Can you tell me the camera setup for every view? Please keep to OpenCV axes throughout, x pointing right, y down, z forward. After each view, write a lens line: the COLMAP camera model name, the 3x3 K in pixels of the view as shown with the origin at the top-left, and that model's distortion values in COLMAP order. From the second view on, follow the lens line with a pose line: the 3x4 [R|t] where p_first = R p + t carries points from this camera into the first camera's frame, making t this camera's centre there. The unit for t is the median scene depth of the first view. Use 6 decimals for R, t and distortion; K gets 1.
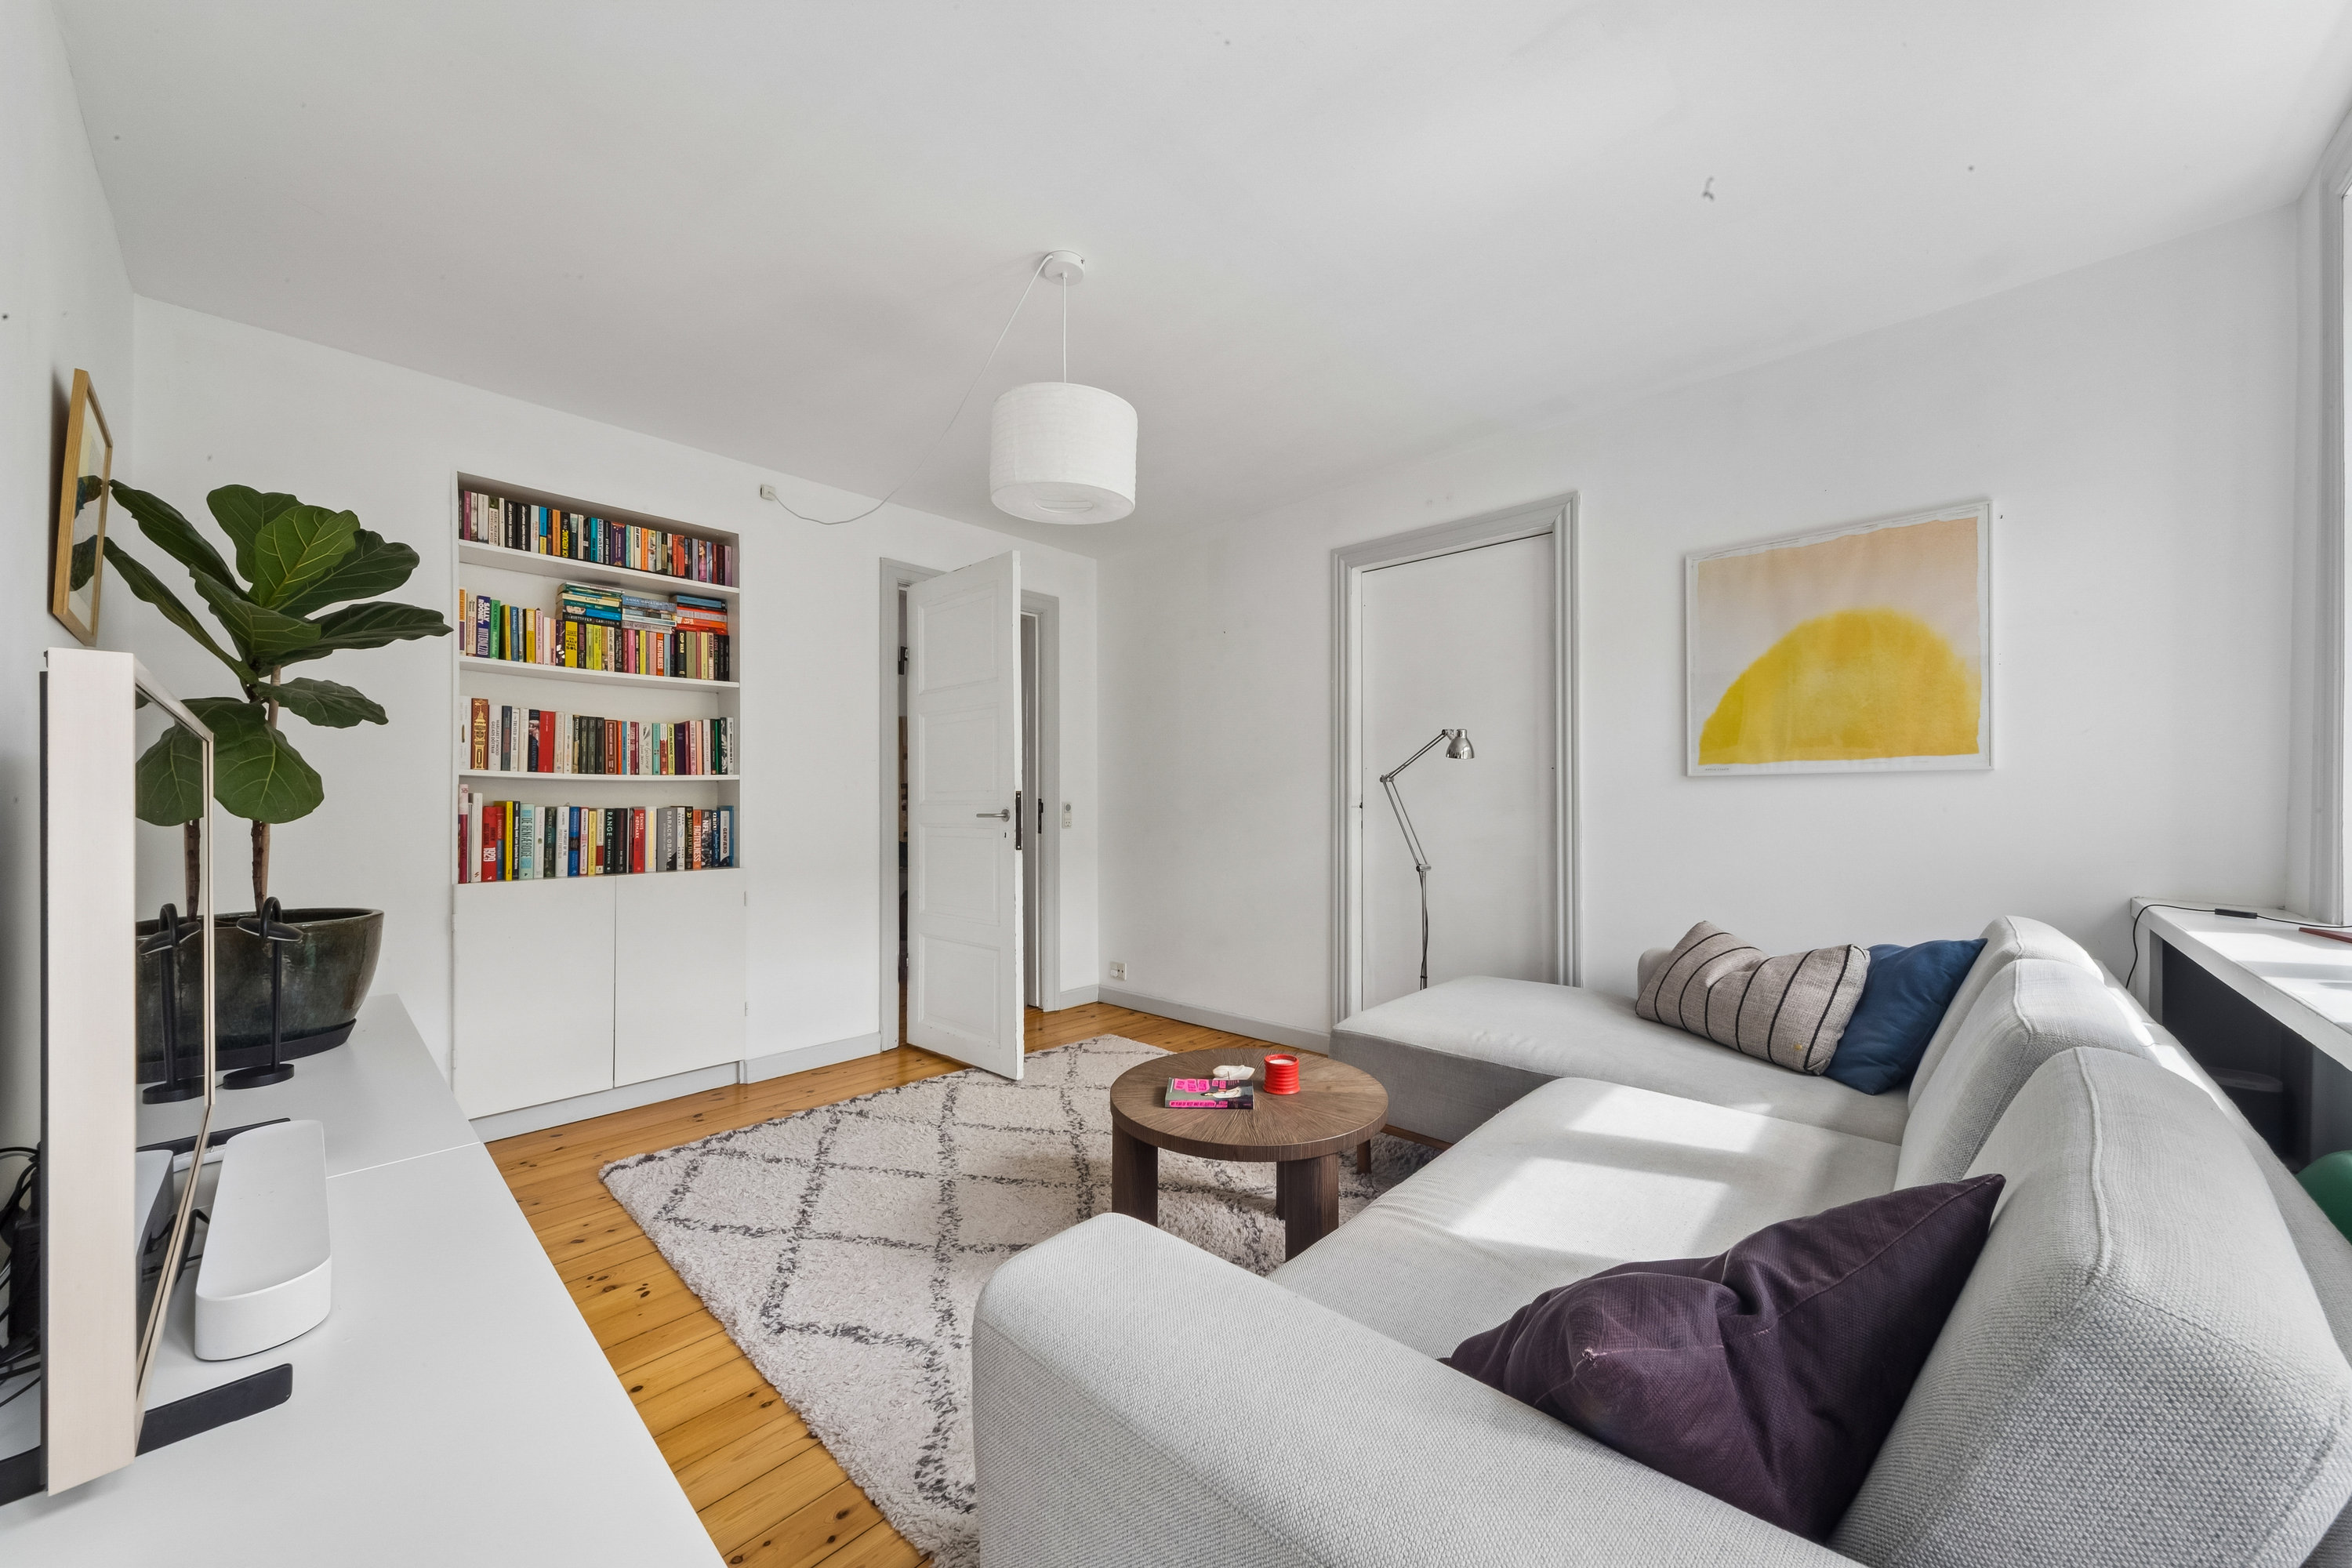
lens RADIAL K [[862.6, 0, 1169.3], [0, 862.6, 791.3], [0, 0, 1]] dist [0.008042, 0.000075]
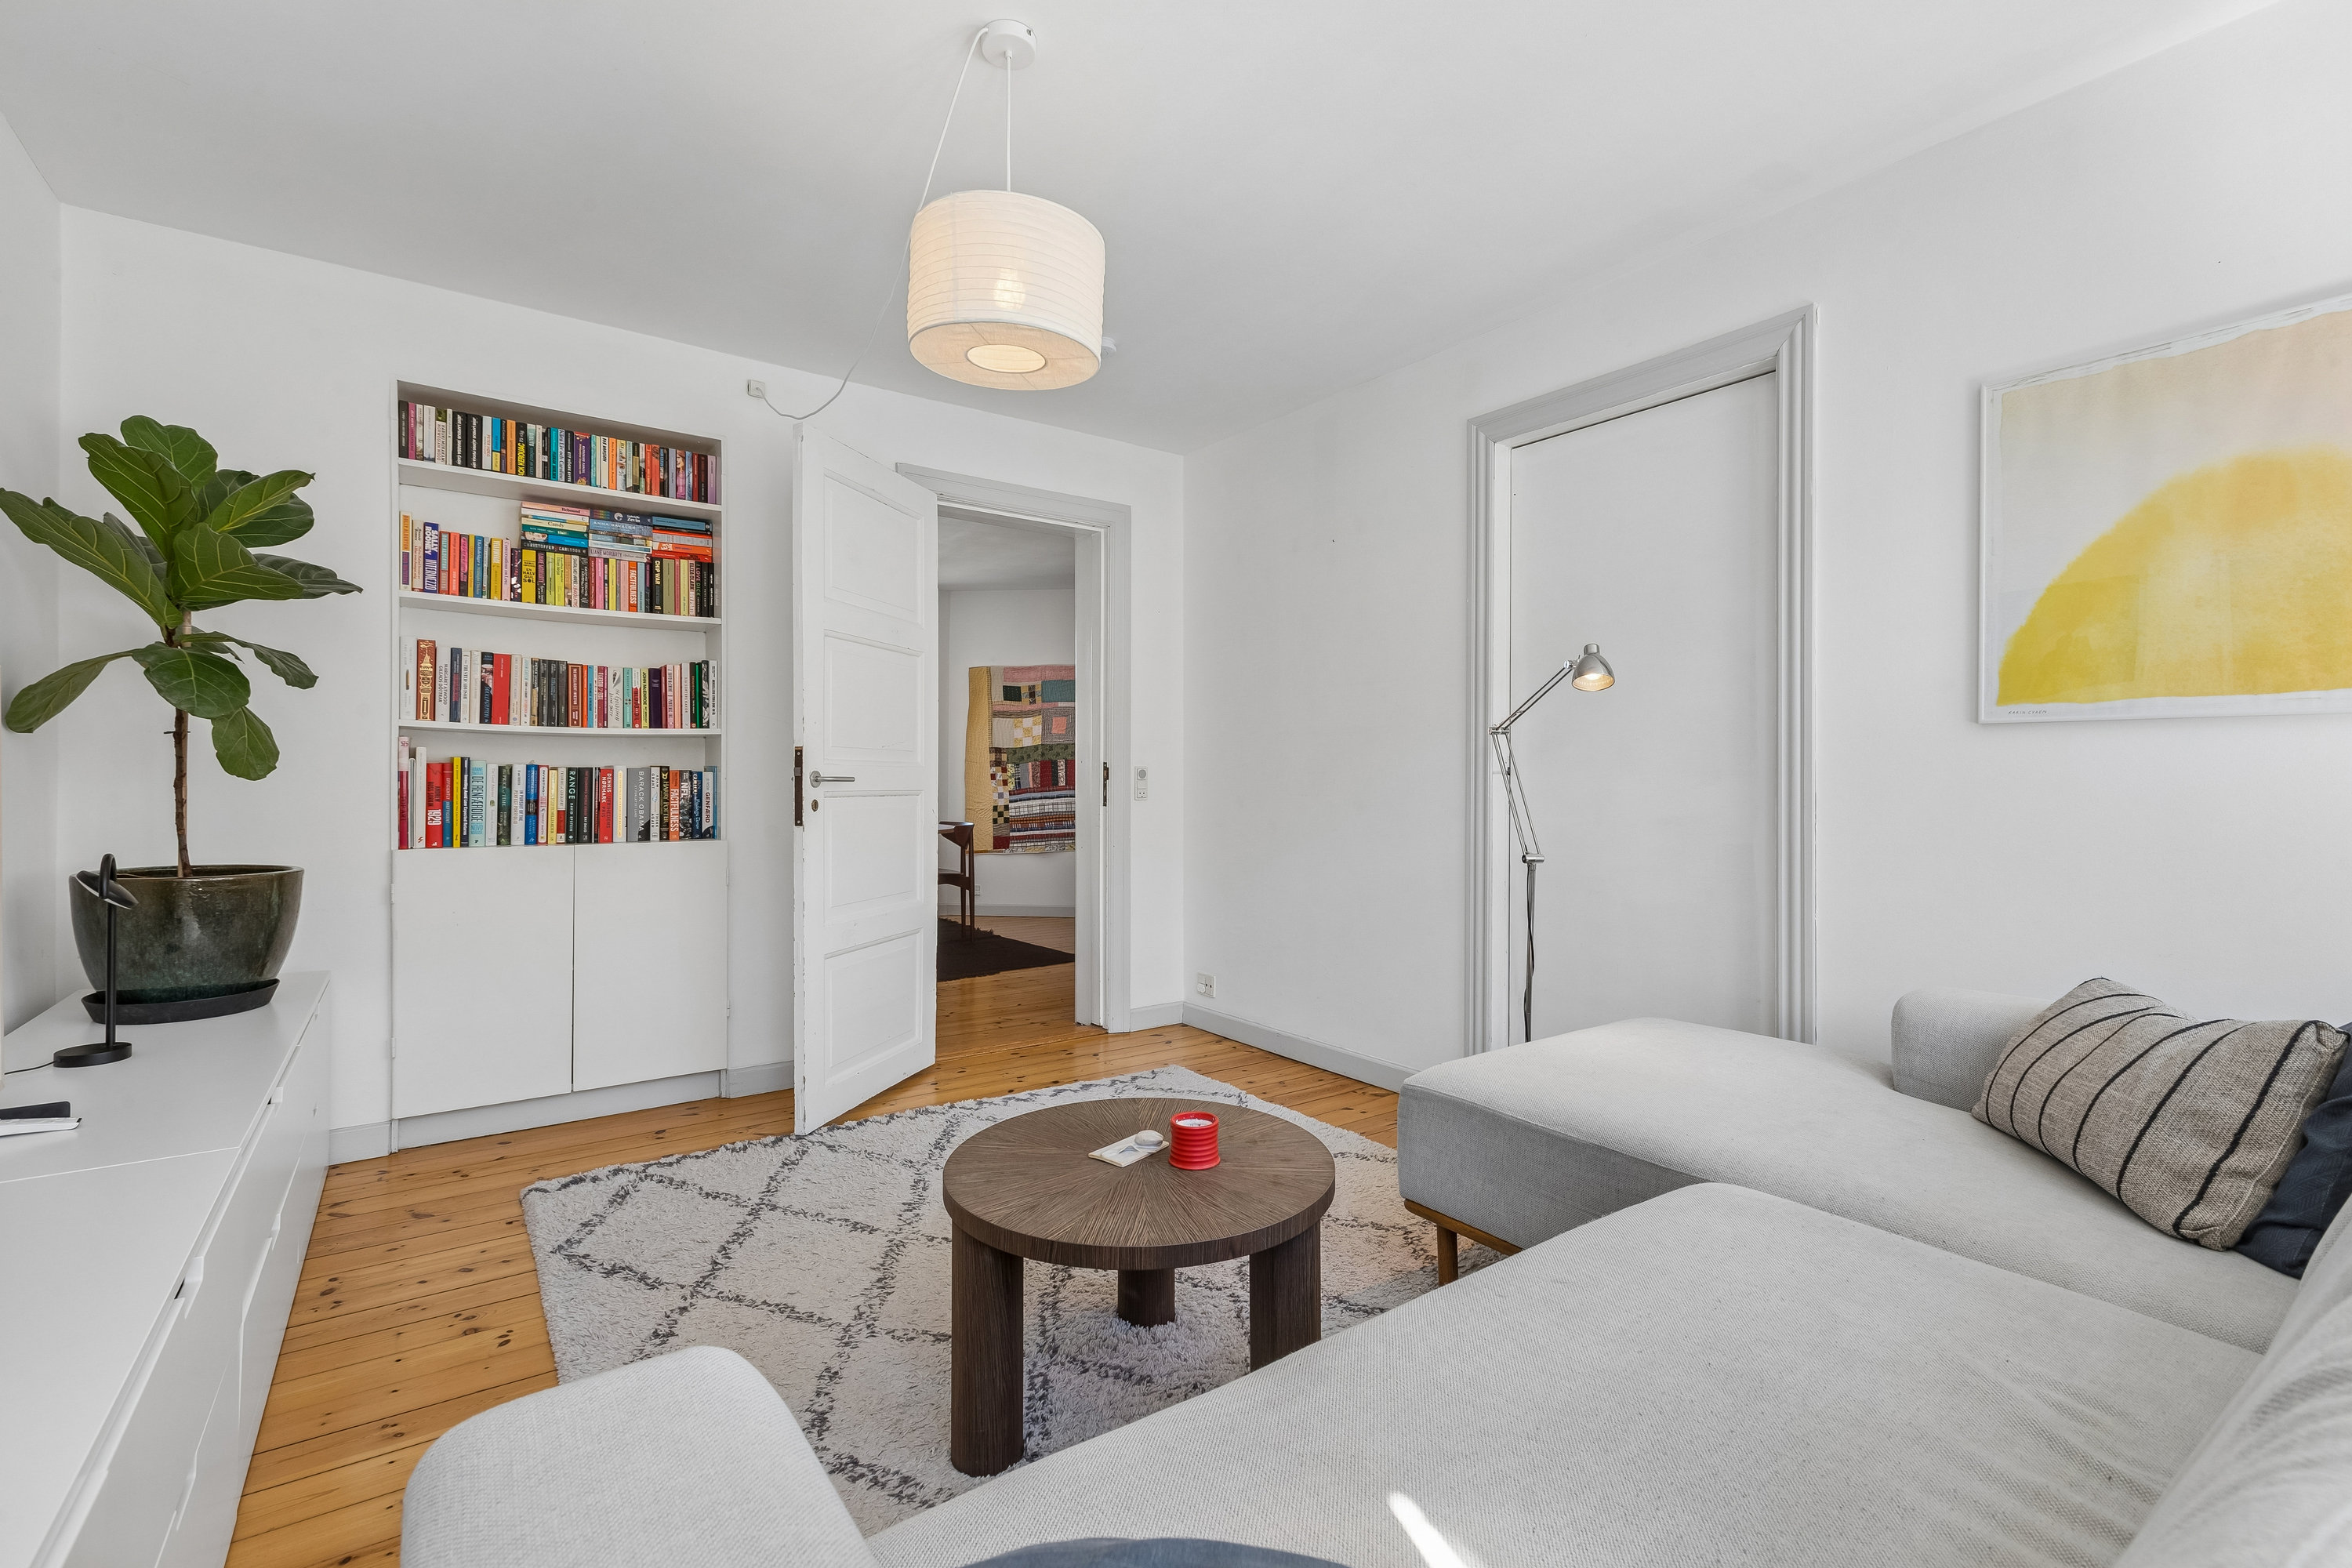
lens RADIAL K [[1060.3, 0, 1183.0], [0, 1060.3, 771.4], [0, 0, 1]] dist [0.001968, 0.001281]
pose [[0.980188, 0.006652, -0.197959, 0.158421], [-0.005436, 0.999963, 0.006689, 0.014110], [0.197997, -0.005480, 0.980187, 0.091557]]
